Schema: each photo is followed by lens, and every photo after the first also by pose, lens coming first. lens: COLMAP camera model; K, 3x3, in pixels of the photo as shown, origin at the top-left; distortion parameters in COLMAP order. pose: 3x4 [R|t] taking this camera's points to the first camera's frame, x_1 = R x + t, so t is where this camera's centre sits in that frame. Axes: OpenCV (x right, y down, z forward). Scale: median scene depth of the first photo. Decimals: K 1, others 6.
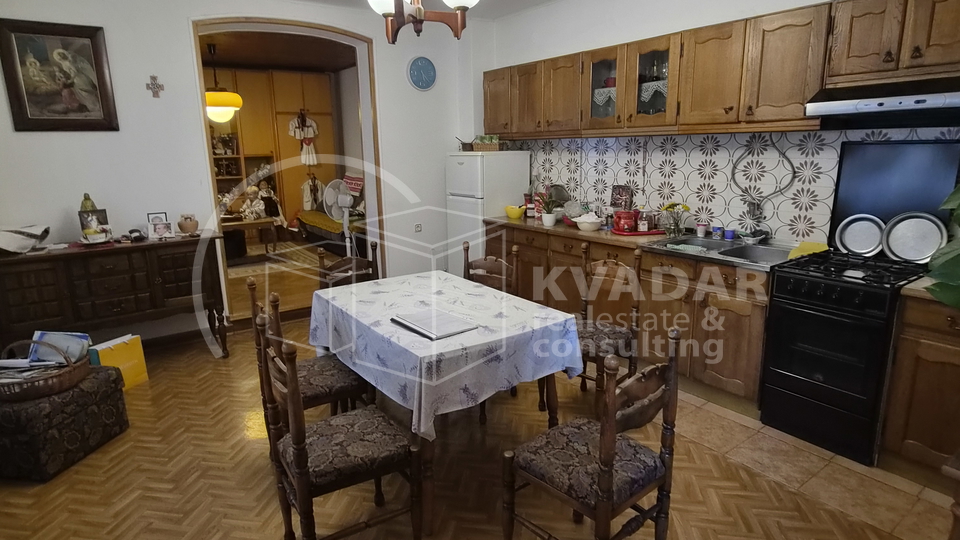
lens RADIAL K [[546.0, 0, 481.6], [0, 546.0, 271.0], [0, 0, 1]] dist [-0.001605, -0.000617]
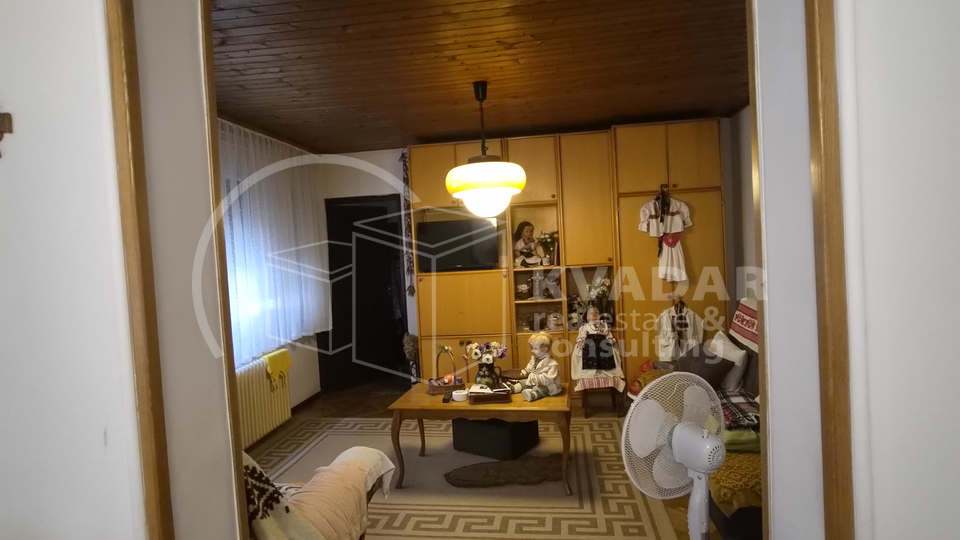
lens RADIAL K [[546.0, 0, 479.5], [0, 546.0, 269.5], [0, 0, 1]] dist [-0.001605, -0.000617]
pose [[0.749537, 0.001155, -0.661962, -0.096894], [-0.105890, 0.987331, -0.118176, -0.121698], [0.653439, 0.158673, 0.740163, 0.467840]]
